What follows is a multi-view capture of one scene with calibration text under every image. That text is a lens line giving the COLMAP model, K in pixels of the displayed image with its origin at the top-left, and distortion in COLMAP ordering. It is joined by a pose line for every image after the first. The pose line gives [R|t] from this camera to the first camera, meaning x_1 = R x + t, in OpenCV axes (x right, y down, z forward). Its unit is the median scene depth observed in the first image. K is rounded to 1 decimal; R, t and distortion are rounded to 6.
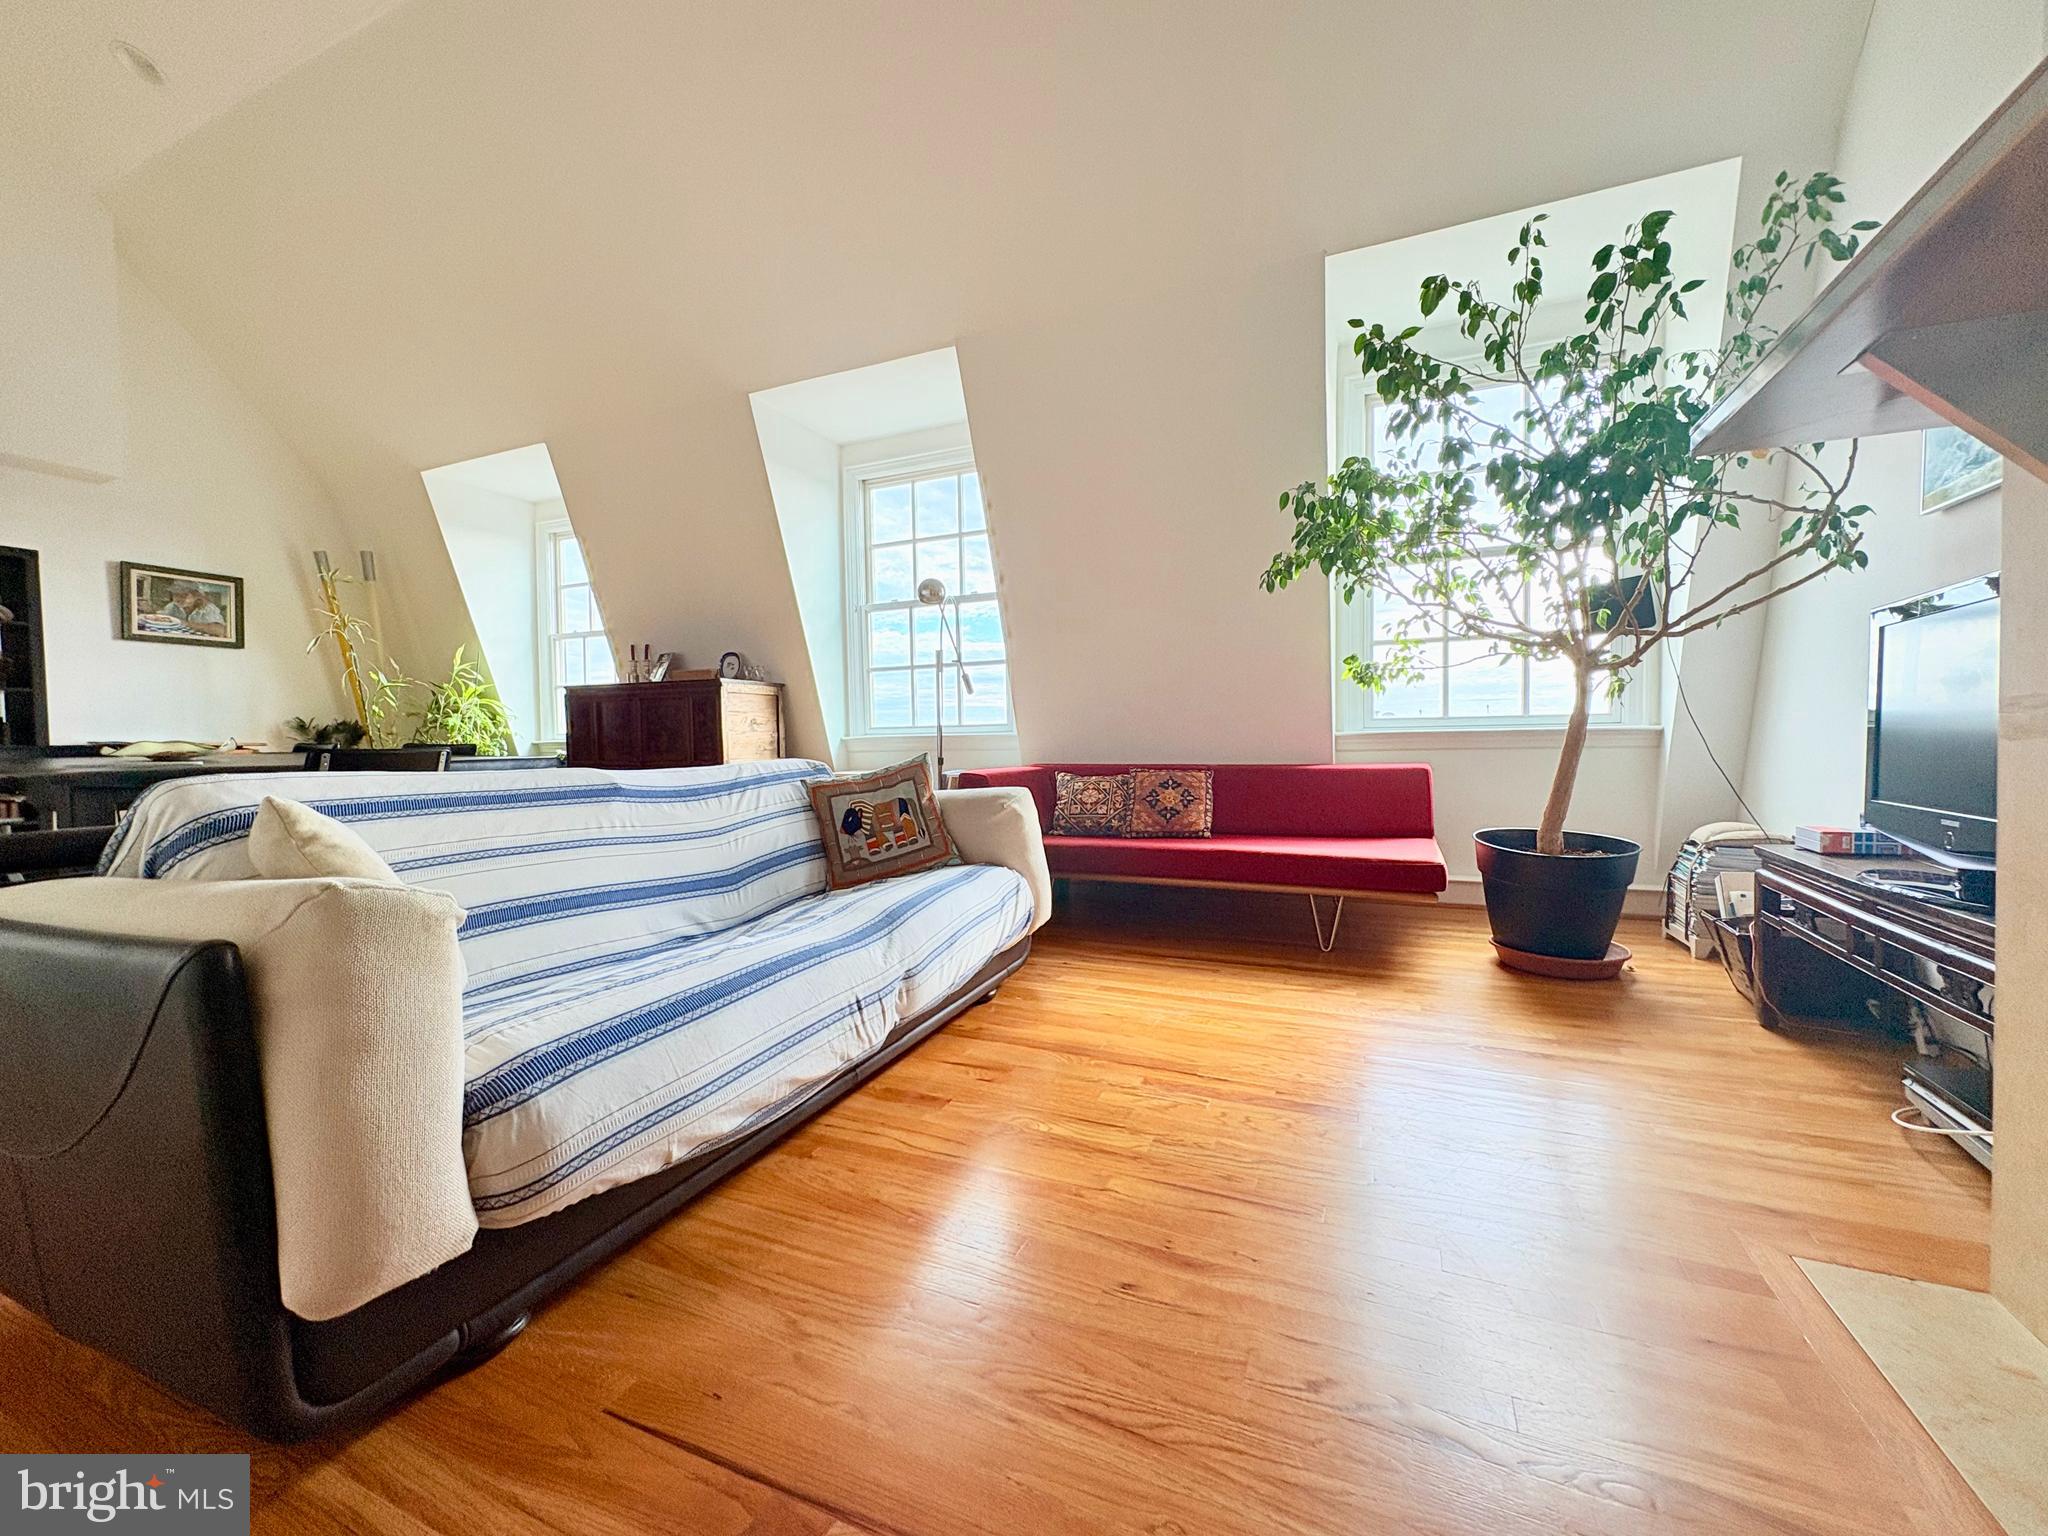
lens RADIAL K [[812.3, 0, 1024.0], [0, 812.3, 768.0], [0, 0, 1]] dist [0.001547, -0.000580]
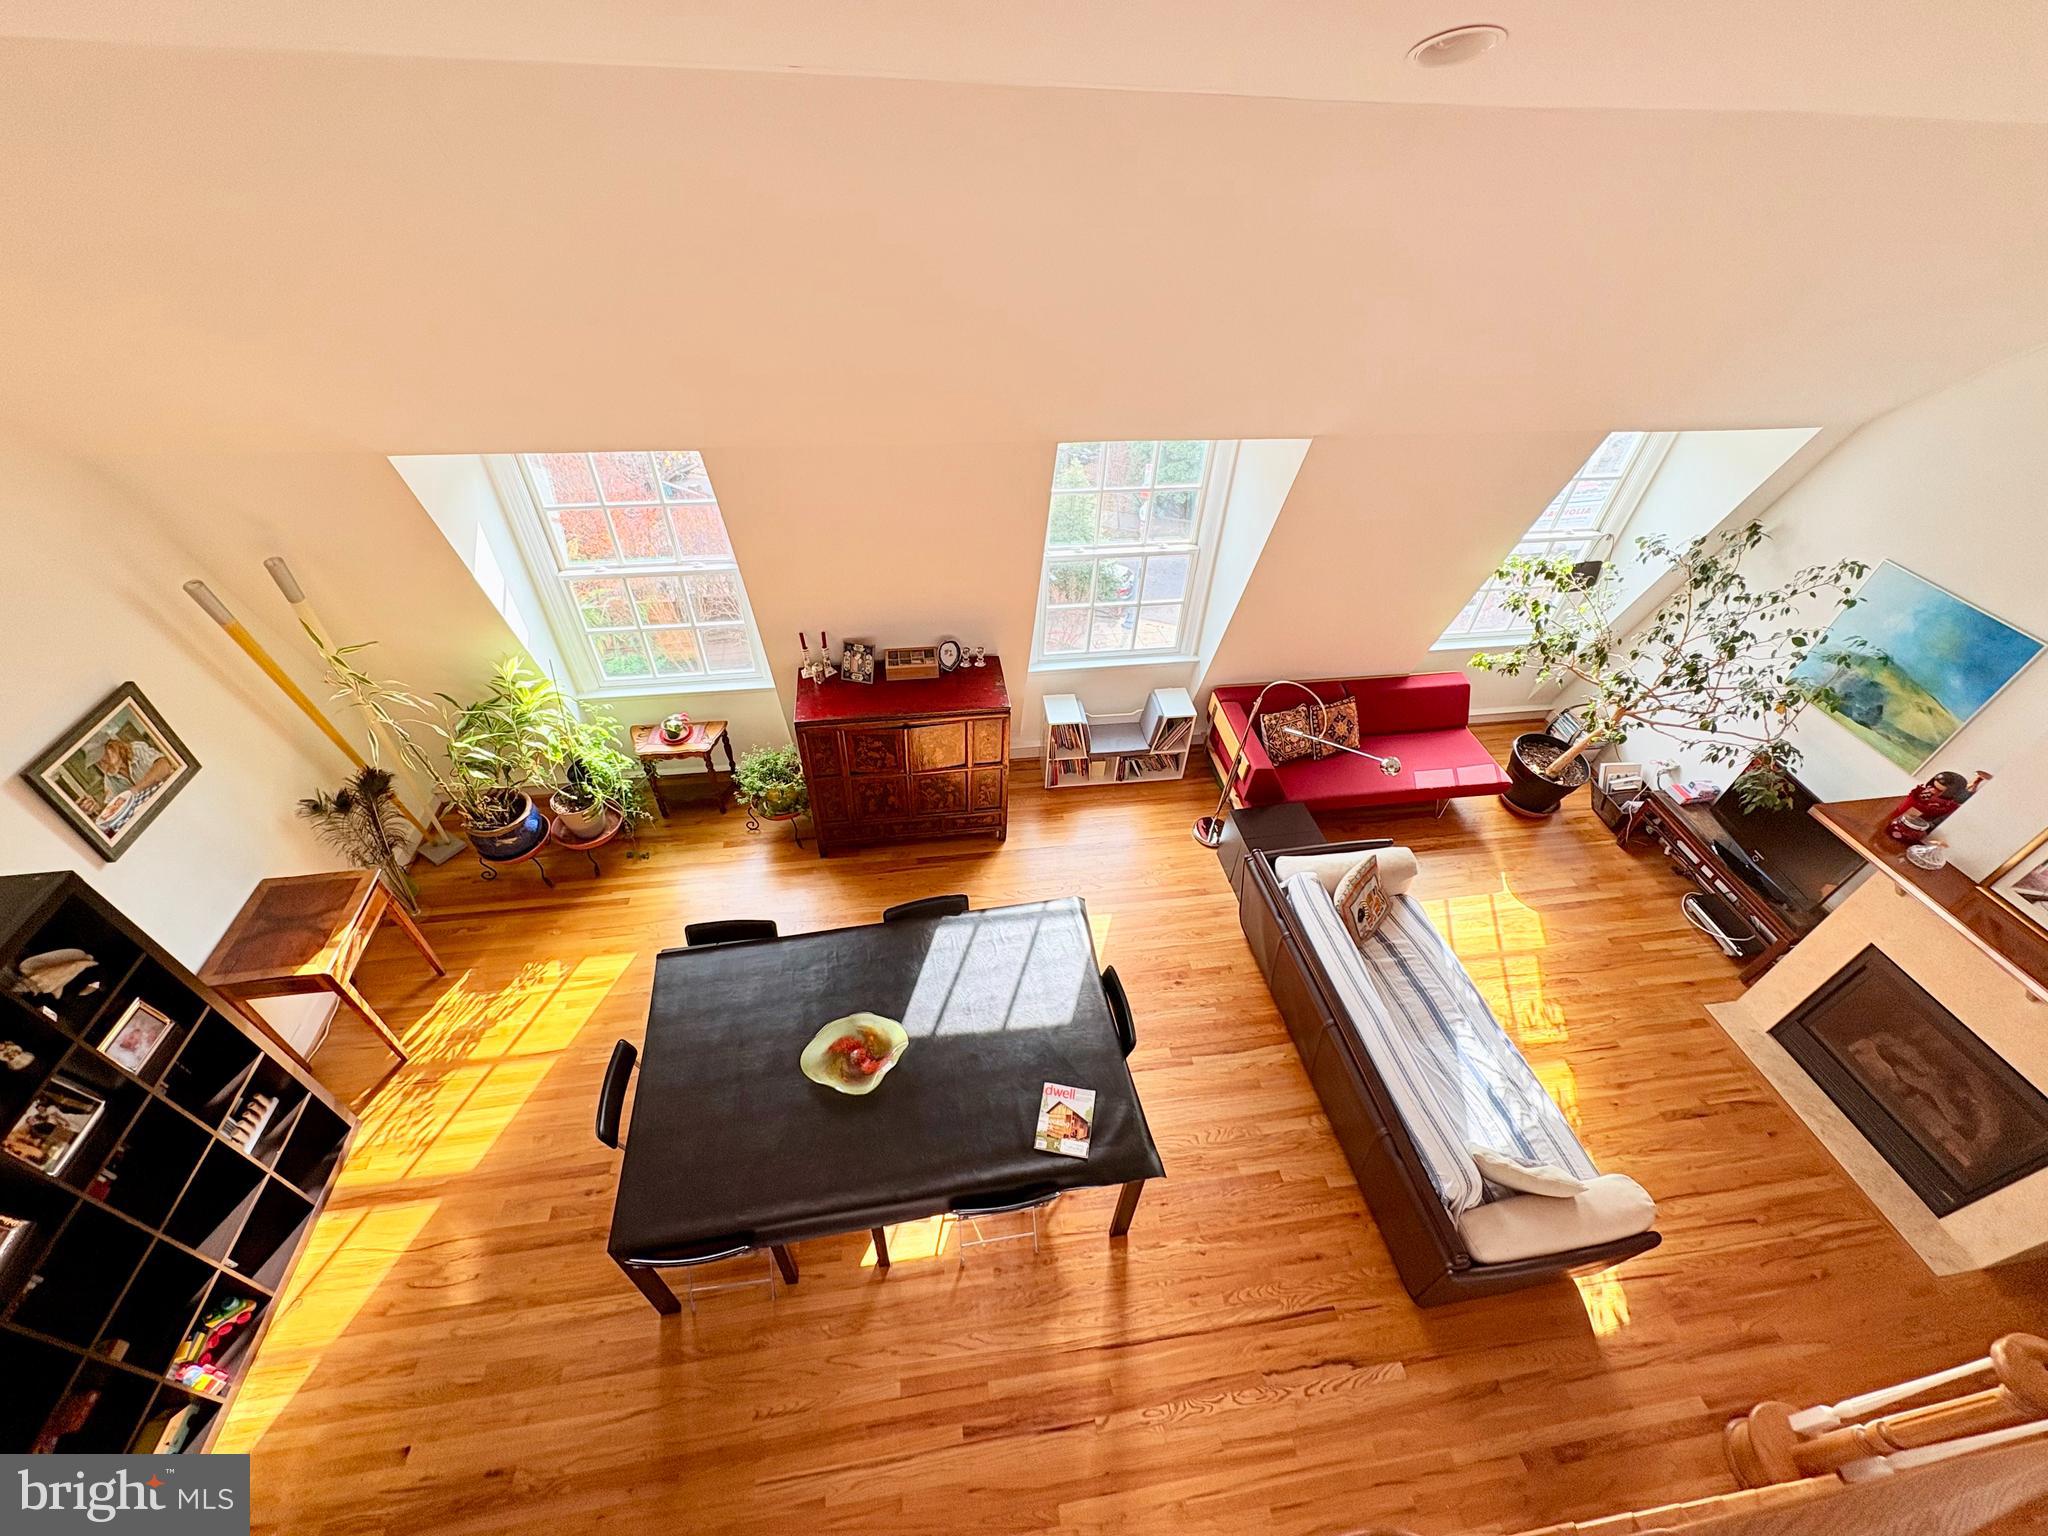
lens RADIAL K [[812.3, 0, 1024.0], [0, 812.3, 768.0], [0, 0, 1]] dist [0.001547, -0.000580]
pose [[0.841315, -0.332645, 0.426070, -0.757675], [-0.025248, 0.763180, 0.645692, -0.666600], [-0.539955, -0.553988, 0.633677, 0.237940]]
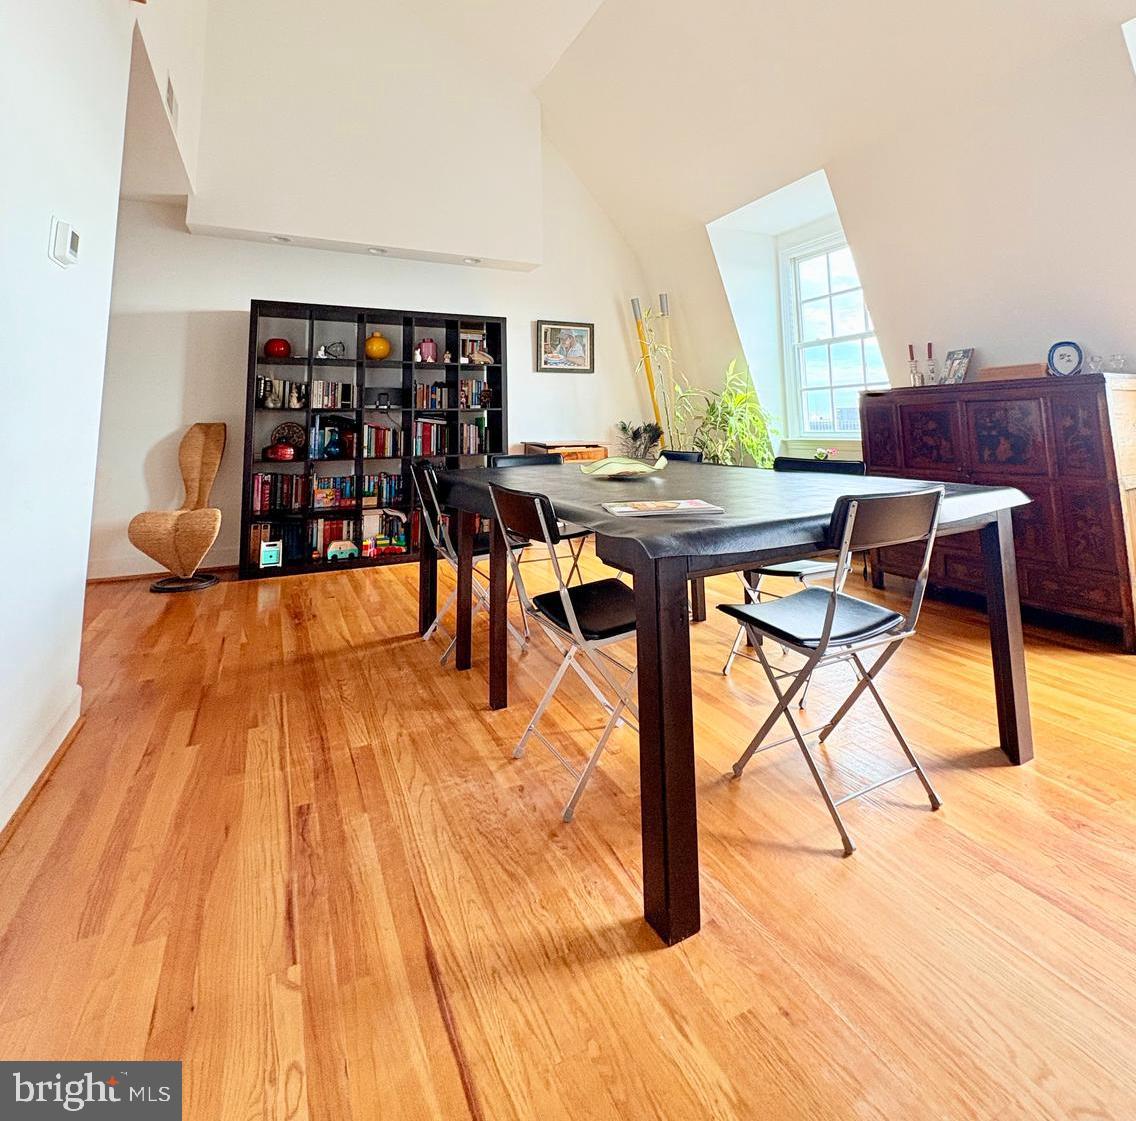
lens RADIAL K [[611.2, 0, 577.4], [0, 611.2, 353.0], [0, 0, 1]] dist [-0.001418, 0.000294]
pose [[0.771997, -0.082162, -0.630293, -0.352697], [-0.008348, 0.990214, -0.139304, -0.038180], [0.635571, 0.112804, 0.763757, 0.194673]]
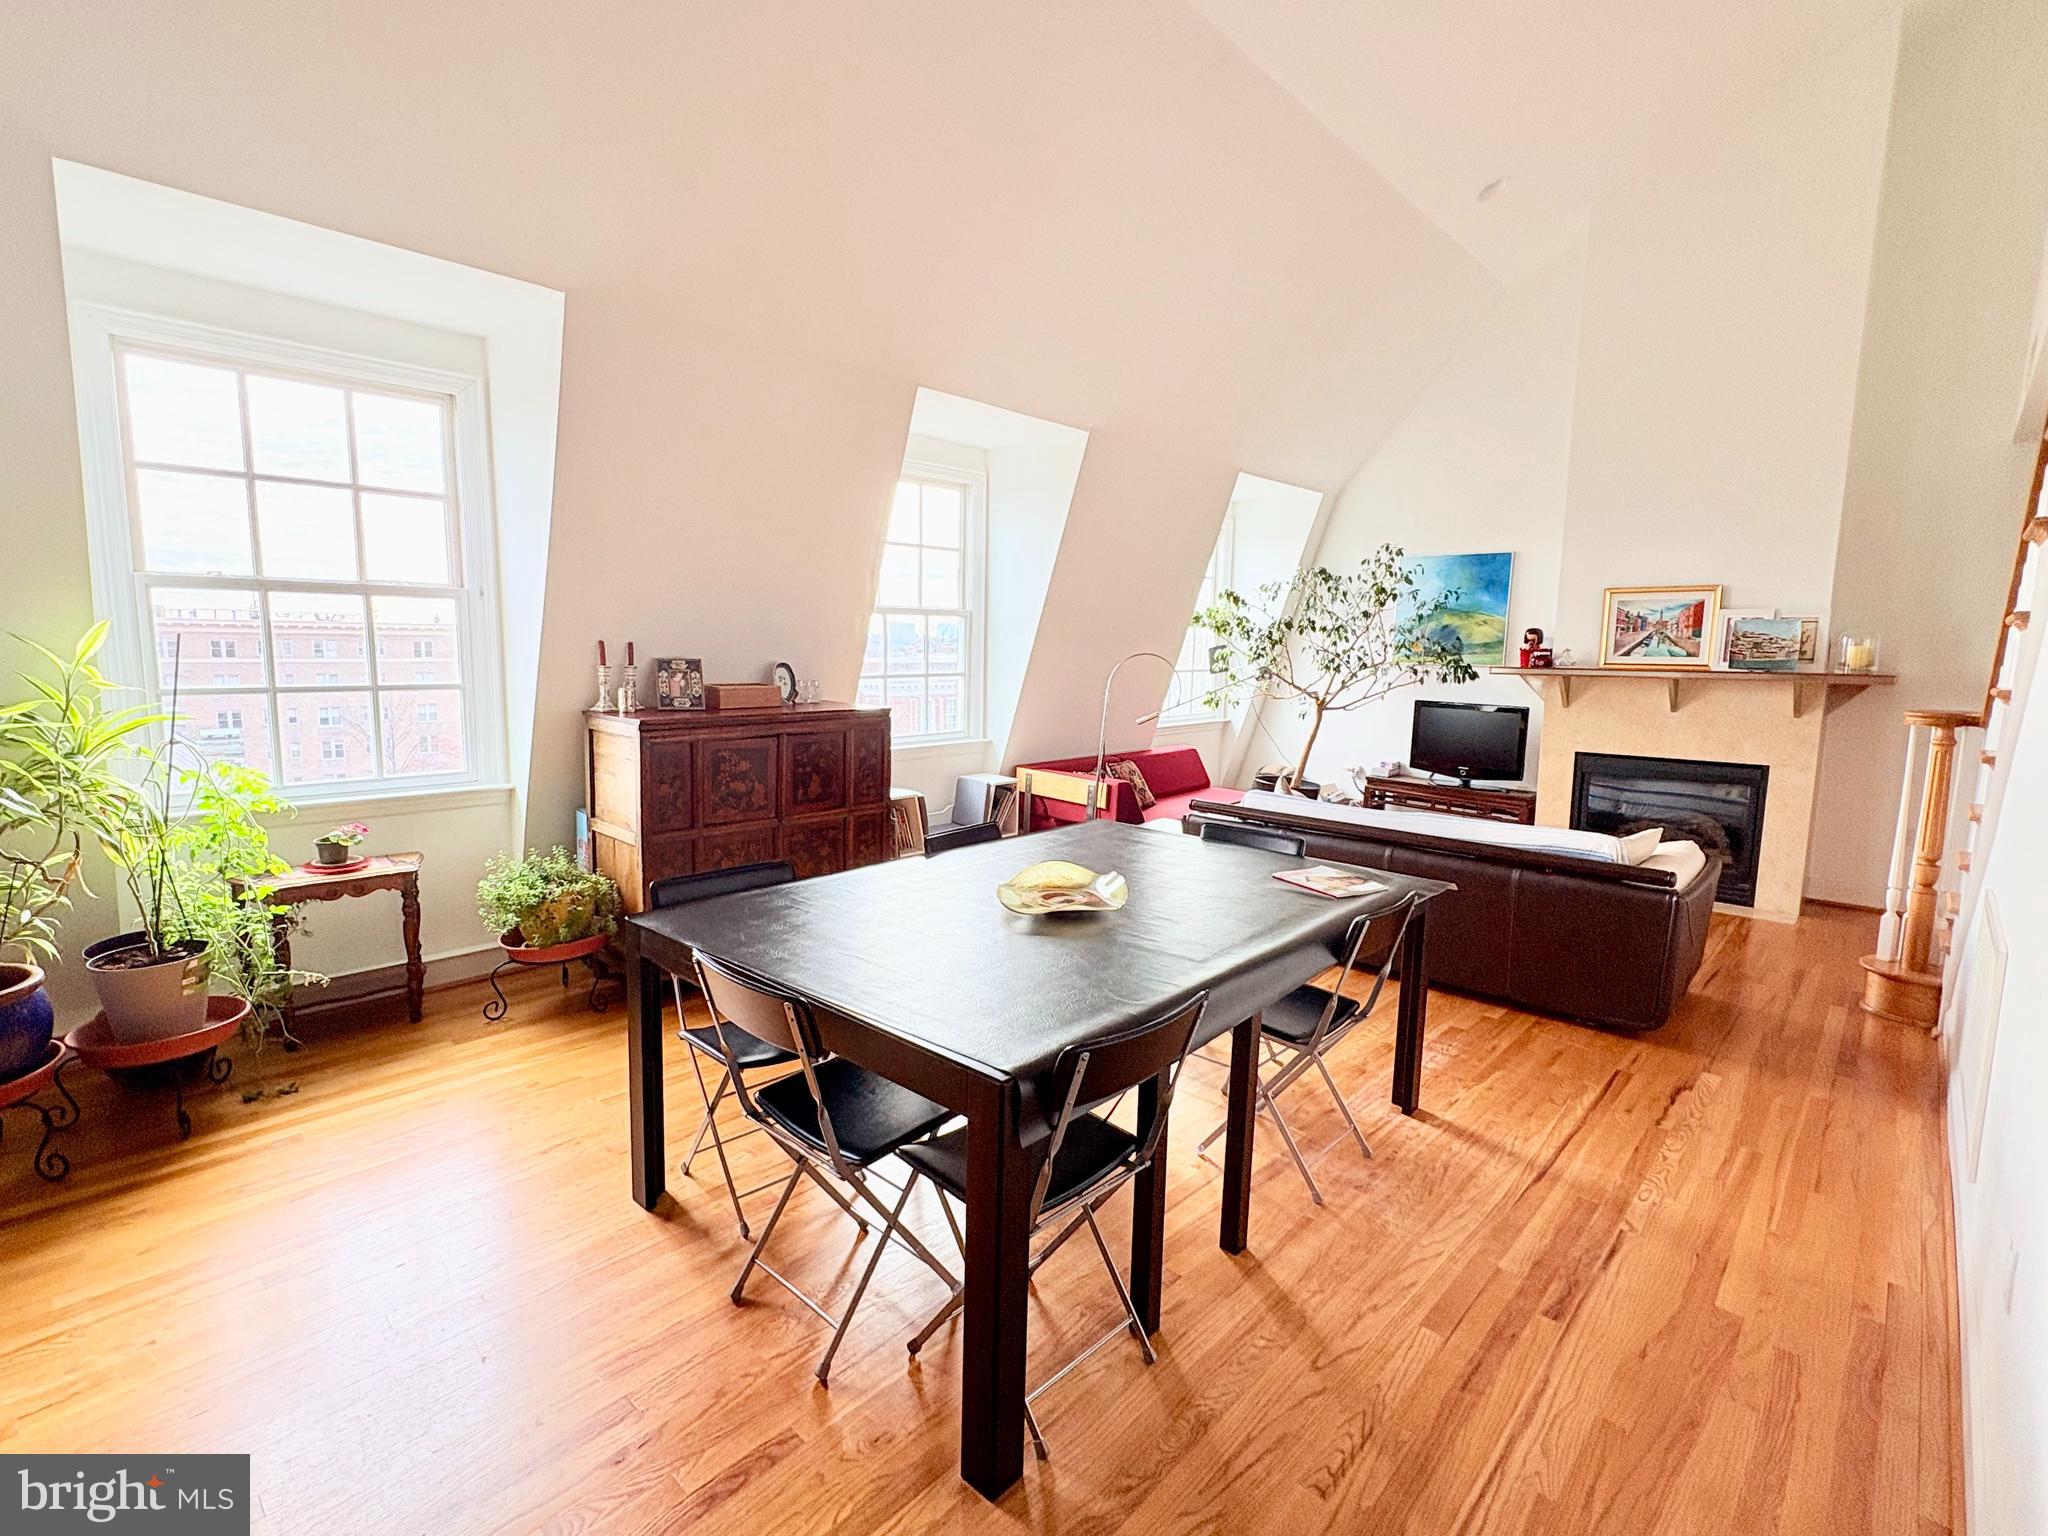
lens RADIAL K [[951.2, 0, 1024.0], [0, 951.2, 768.0], [0, 0, 1]] dist [-0.000978, -0.001096]
pose [[0.329478, -0.112164, 0.937477, -1.161112], [0.010762, 0.993300, 0.115061, -0.145207], [-0.944102, -0.027821, 0.328478, 0.474261]]
